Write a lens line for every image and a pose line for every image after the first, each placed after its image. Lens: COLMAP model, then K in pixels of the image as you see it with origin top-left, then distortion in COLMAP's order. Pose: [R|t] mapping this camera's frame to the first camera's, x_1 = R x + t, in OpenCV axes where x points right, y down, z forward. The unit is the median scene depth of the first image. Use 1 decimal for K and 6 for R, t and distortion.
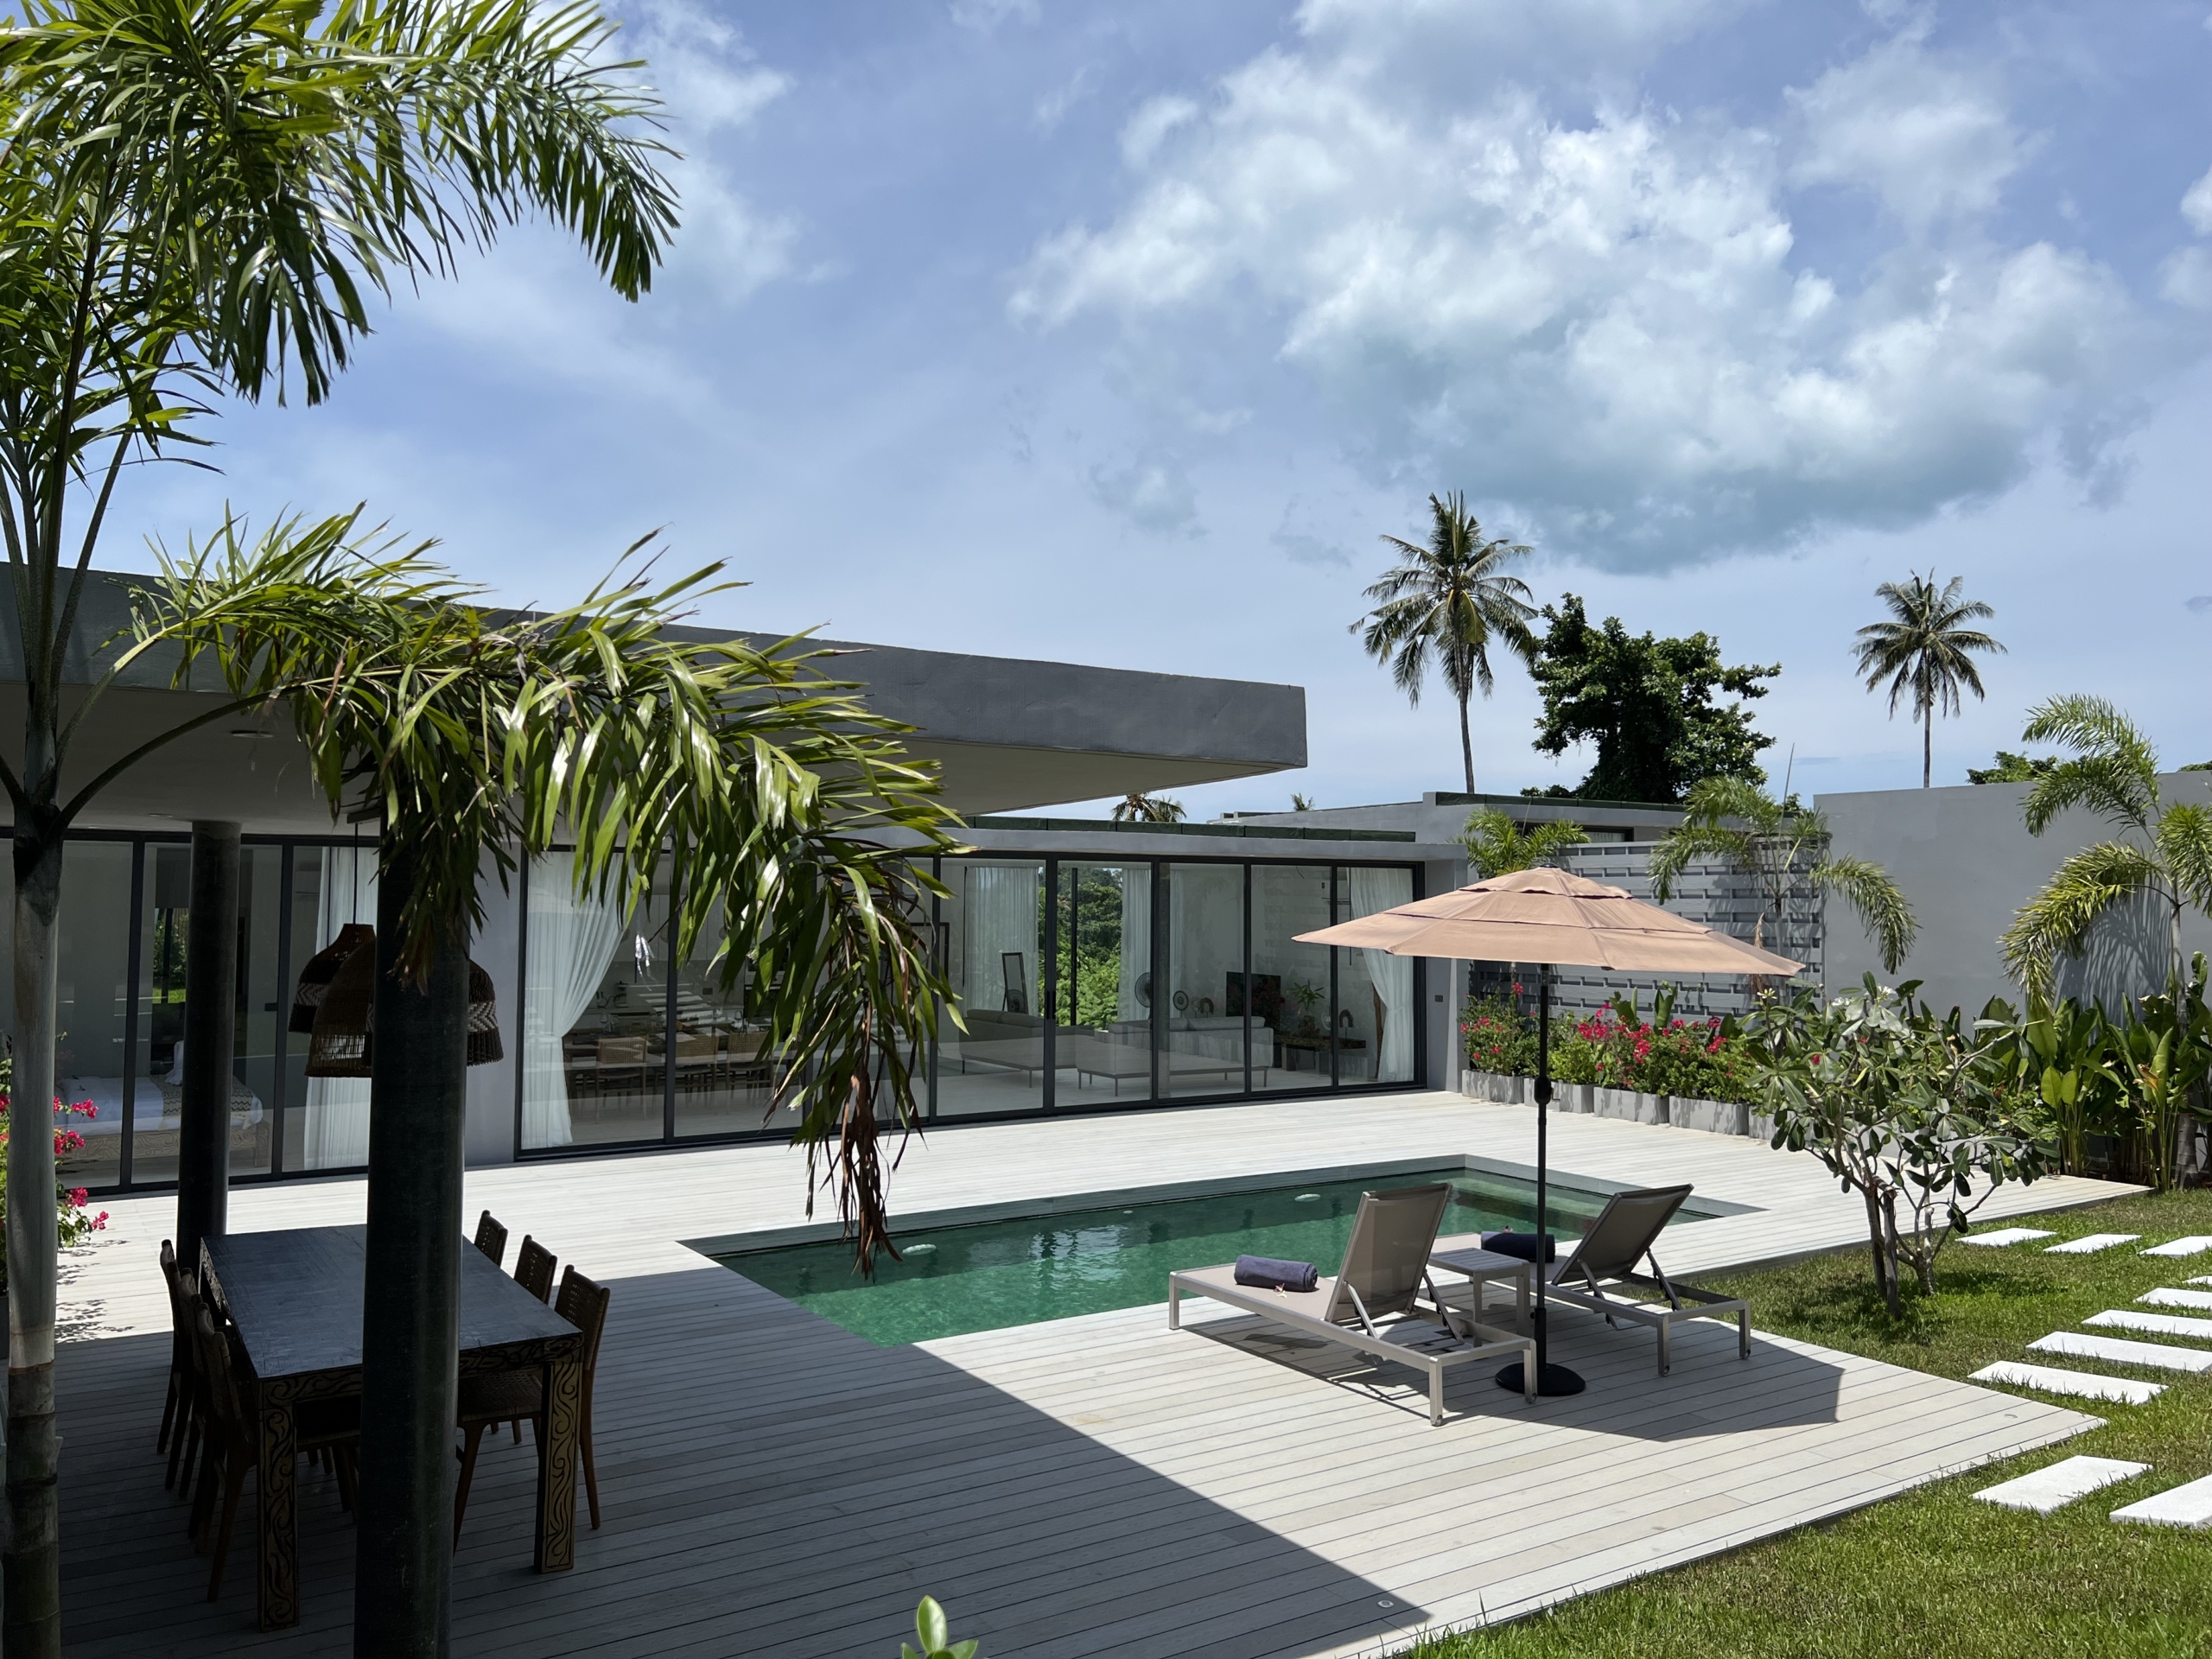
lens RADIAL K [[1663.1, 0, 1095.7], [0, 1663.1, 827.0], [0, 0, 1]] dist [0.096281, -0.132795]
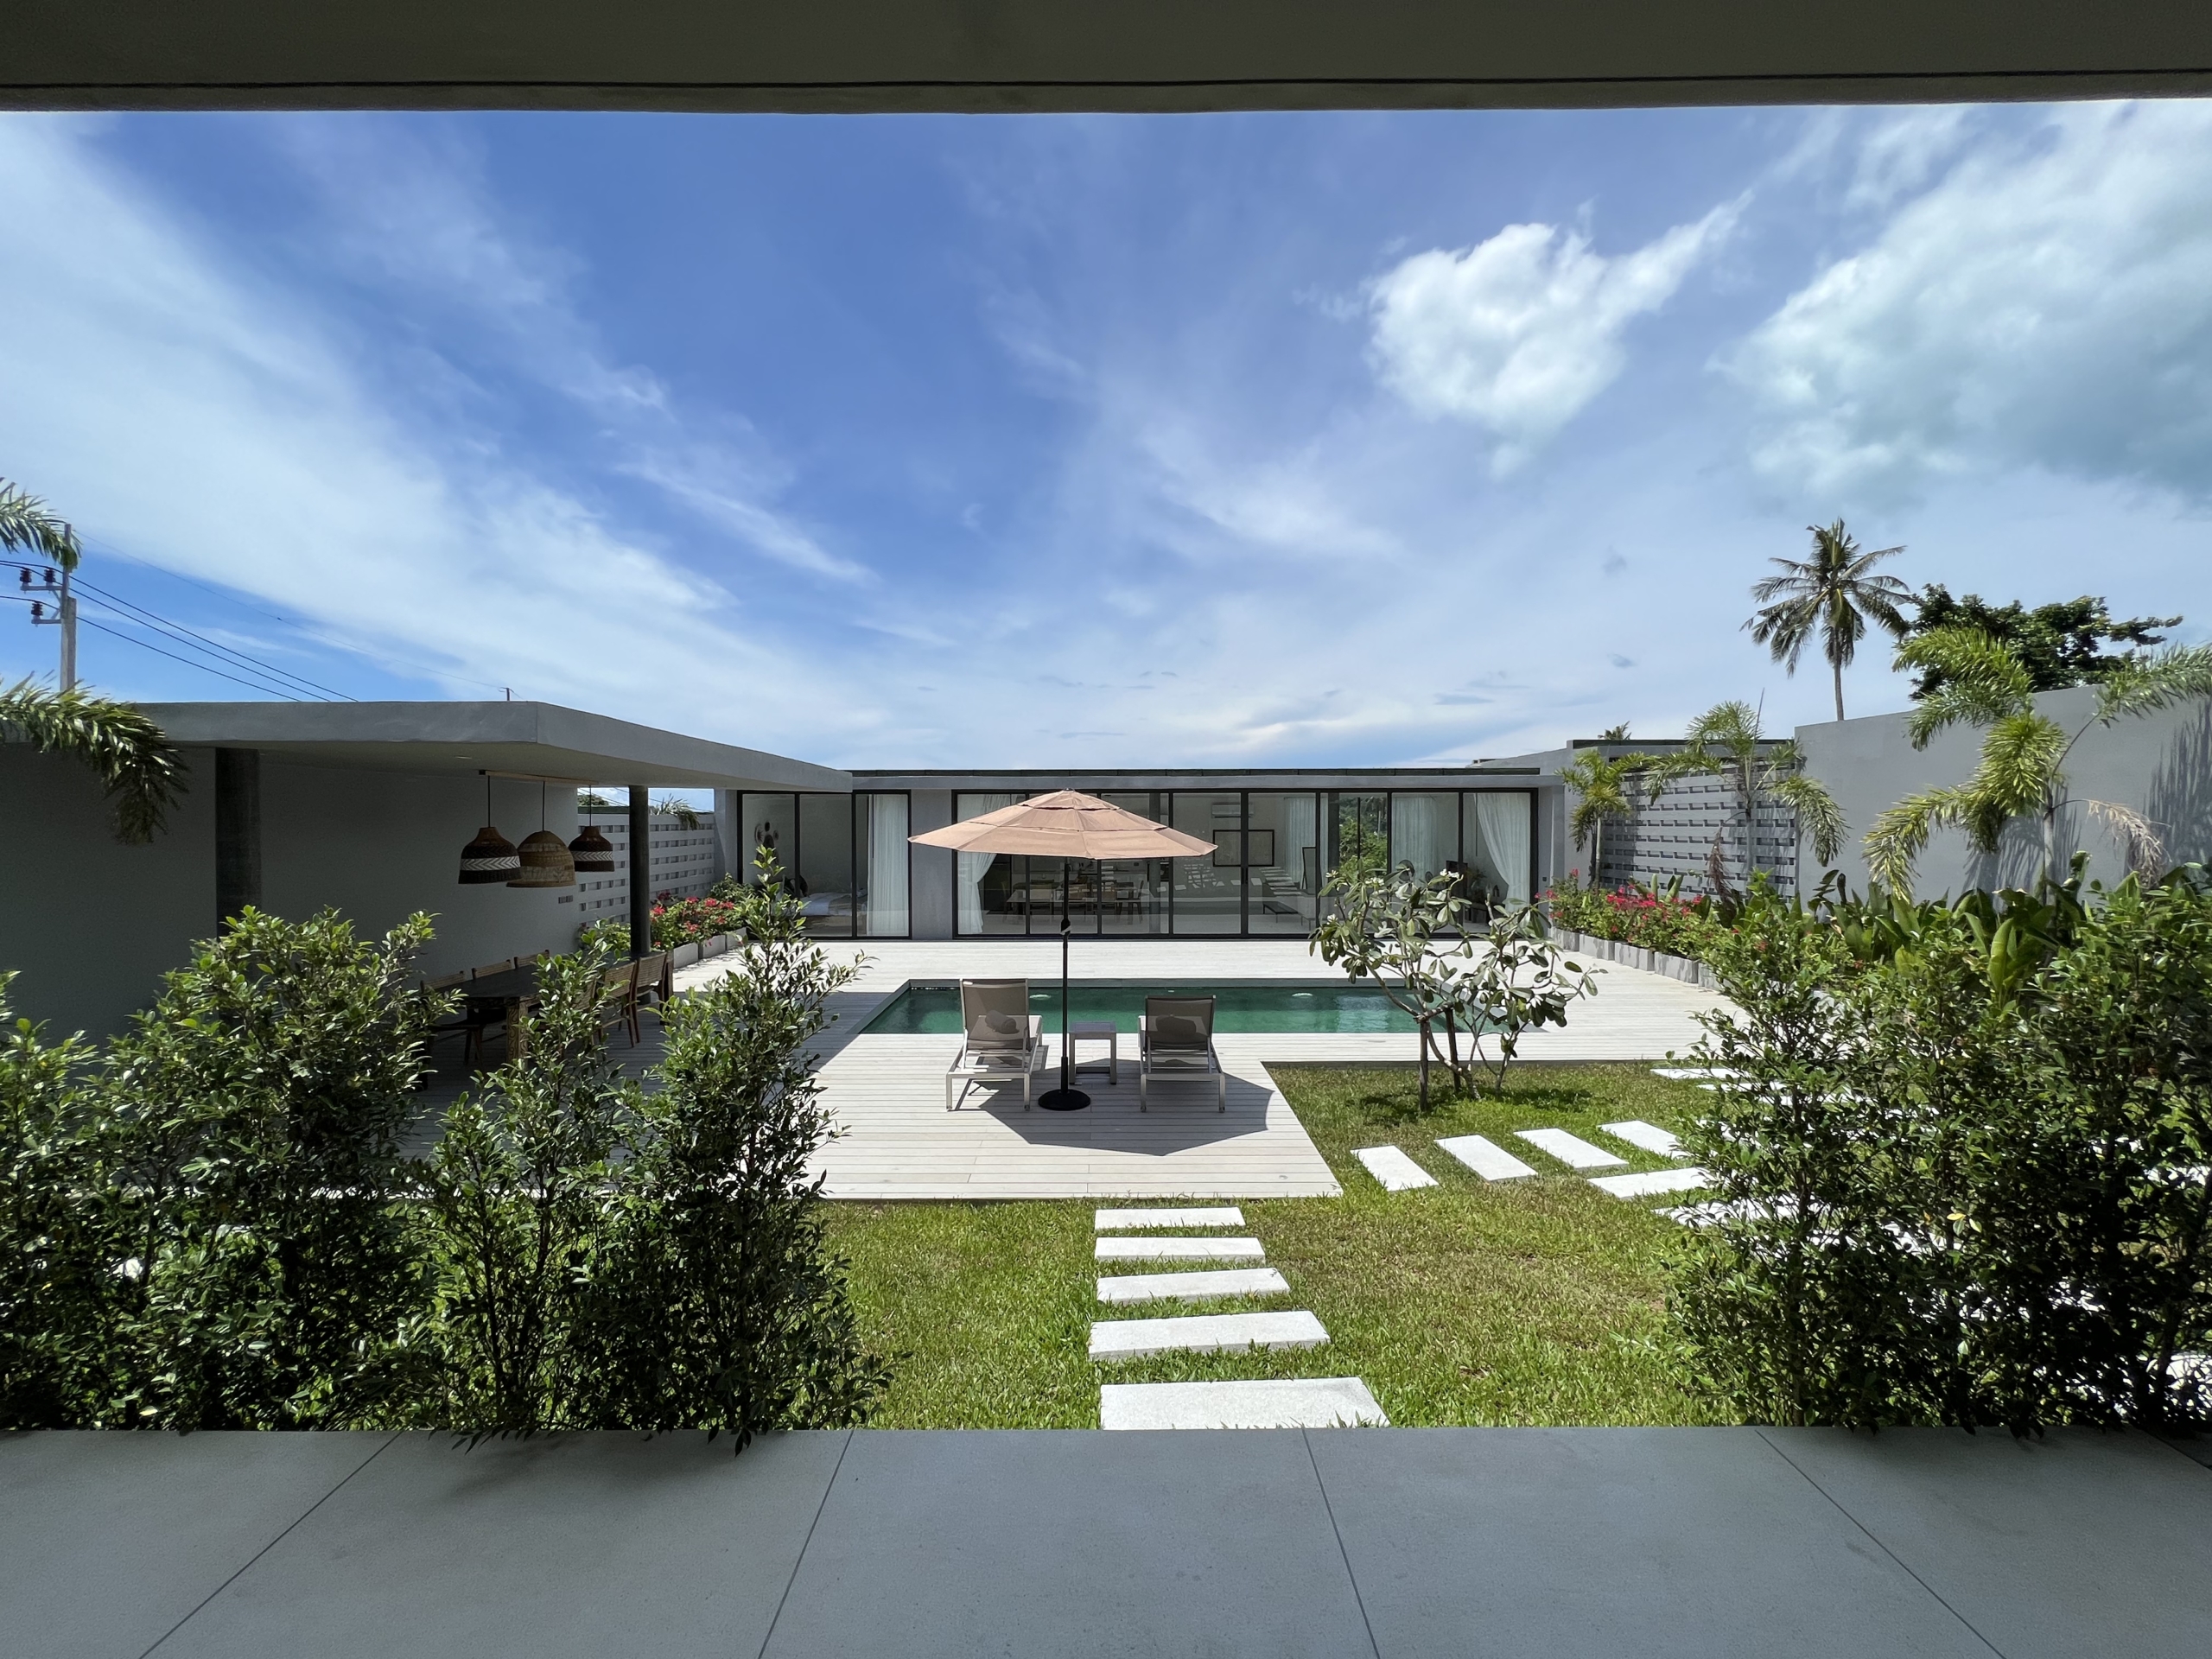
lens RADIAL K [[882.9, 0, 1092.1], [0, 882.9, 834.3], [0, 0, 1]] dist [-0.008746, -0.000421]
pose [[0.830332, 0.000697, -0.557268, 0.409733], [0.033223, 0.998159, 0.050750, 0.012588], [0.556278, -0.060653, 0.828780, 0.166121]]
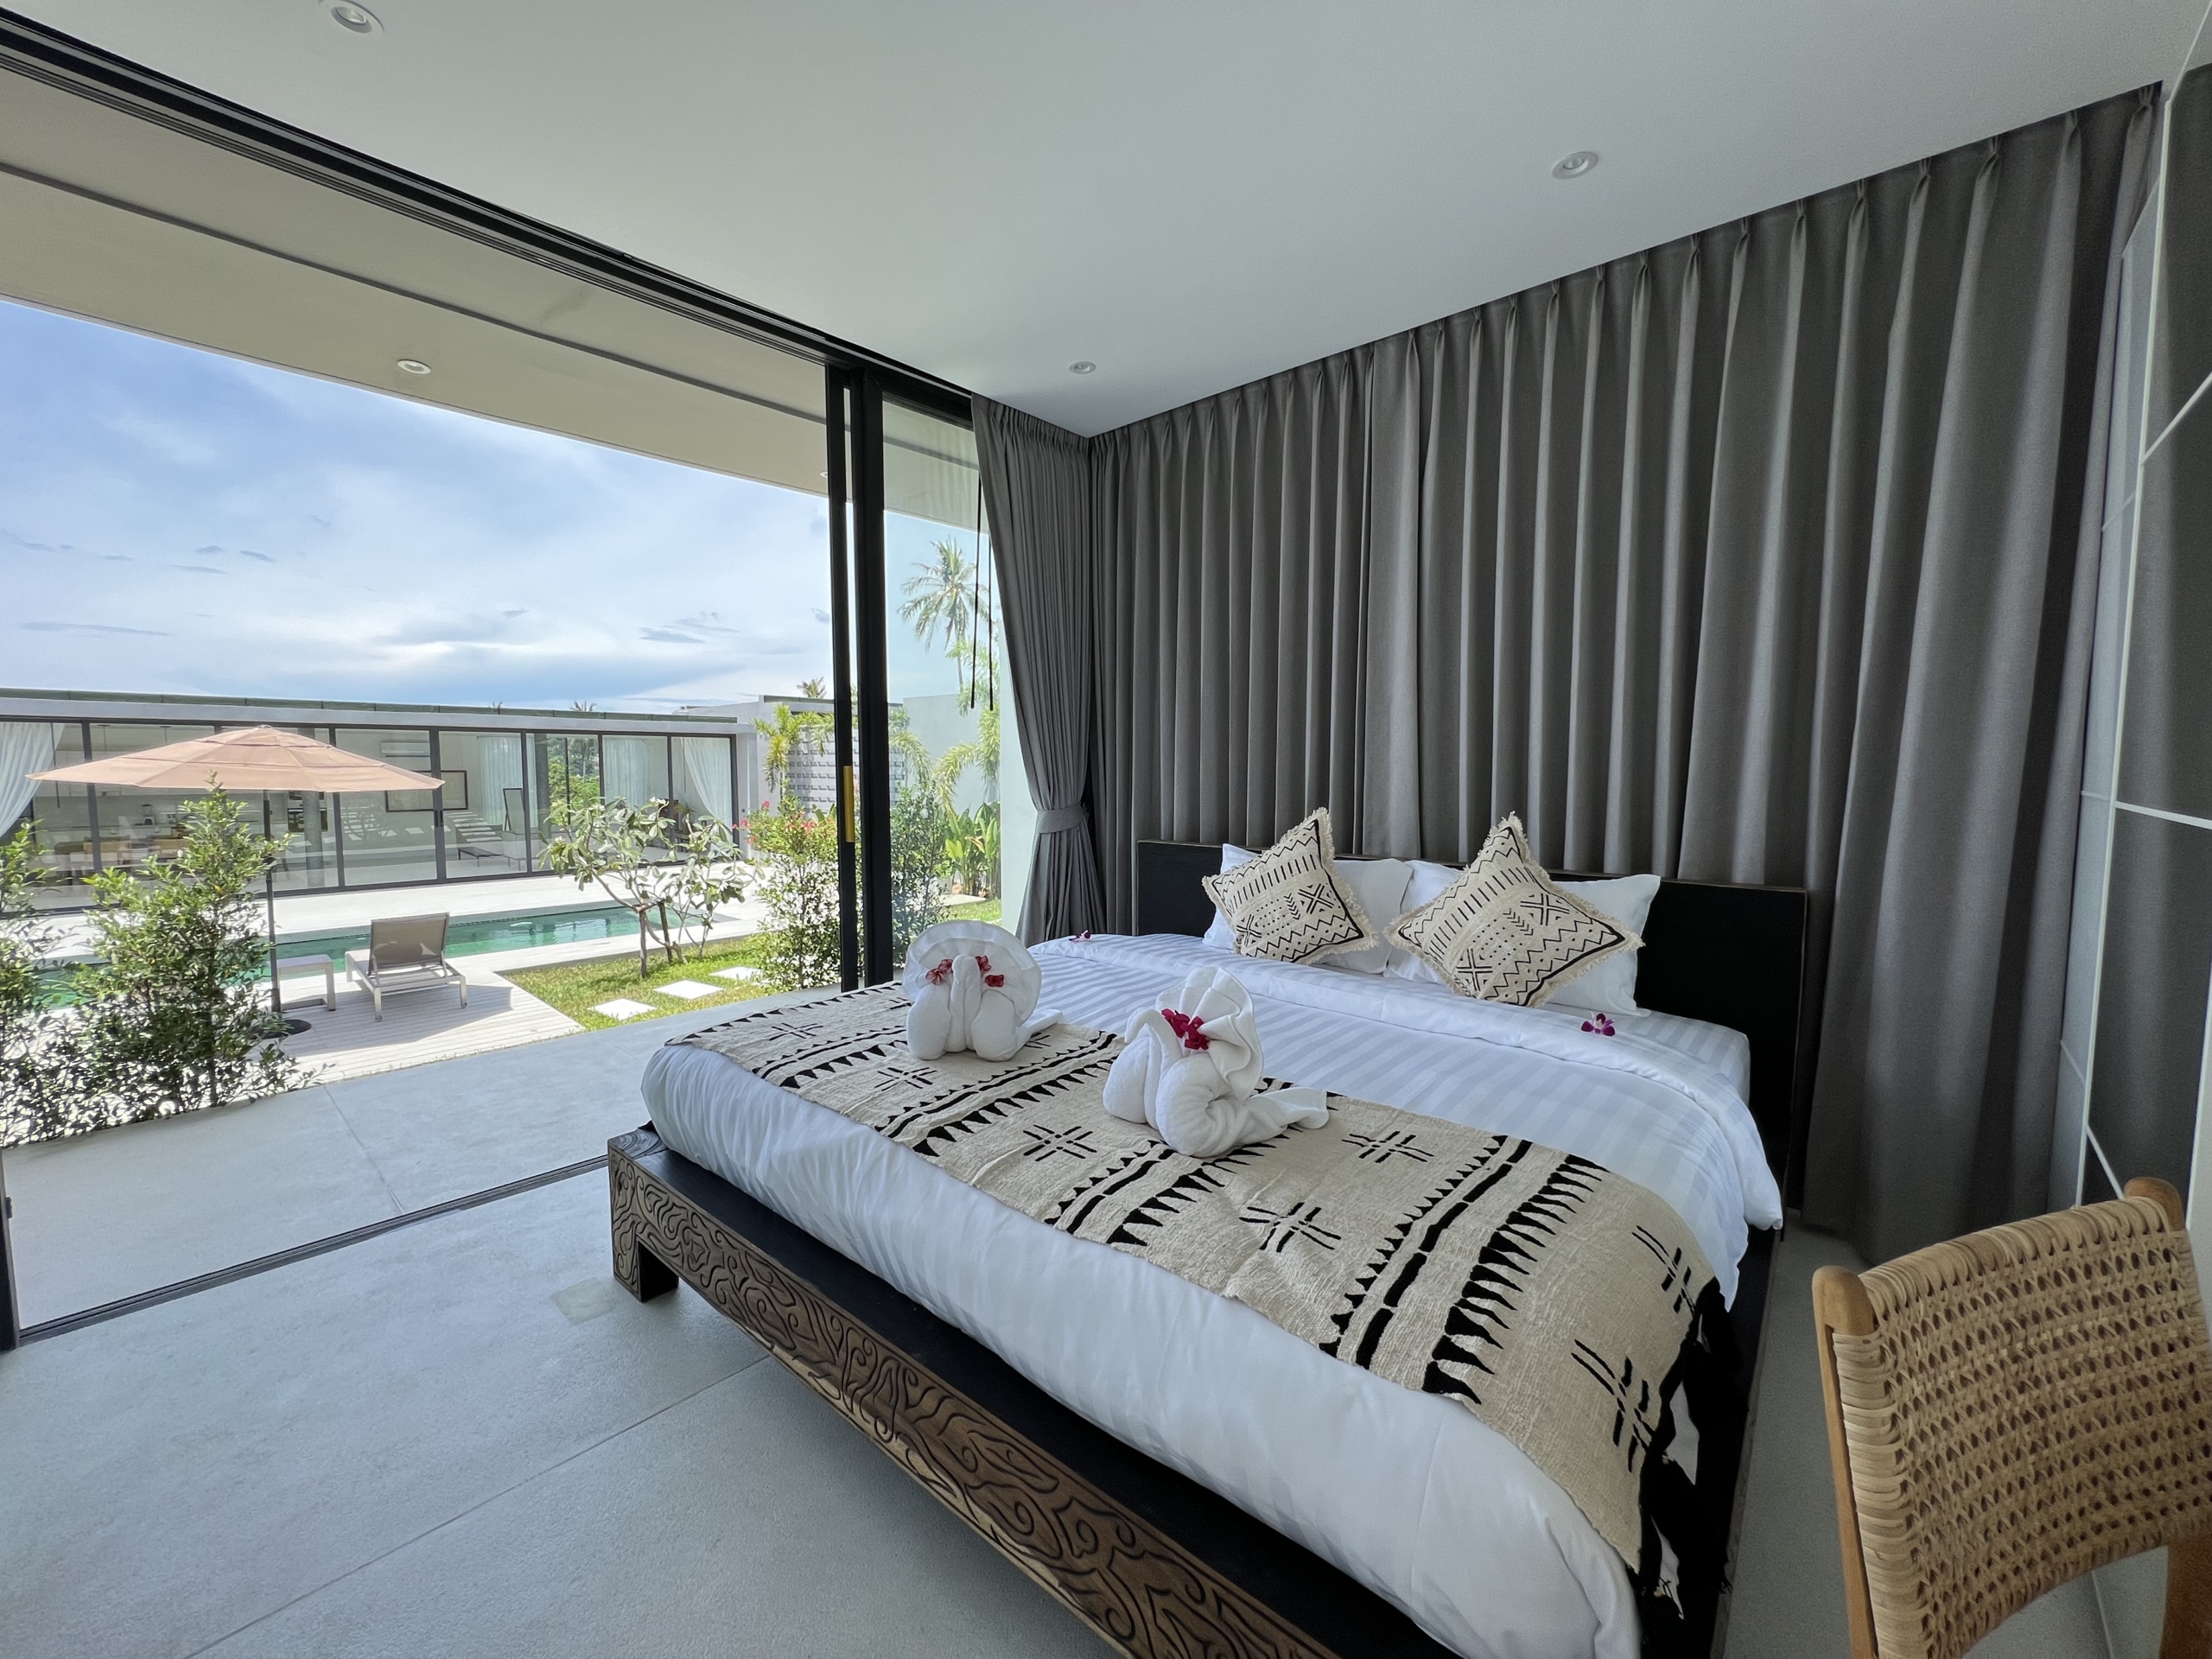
lens RADIAL K [[877.7, 0, 1097.6], [0, 877.7, 826.5], [0, 0, 1]] dist [-0.000475, -0.000069]
pose [[0.968019, -0.022444, 0.249871, 0.452586], [-0.007587, 0.992916, 0.118580, 0.006068], [-0.250762, -0.116684, 0.960991, -0.018929]]
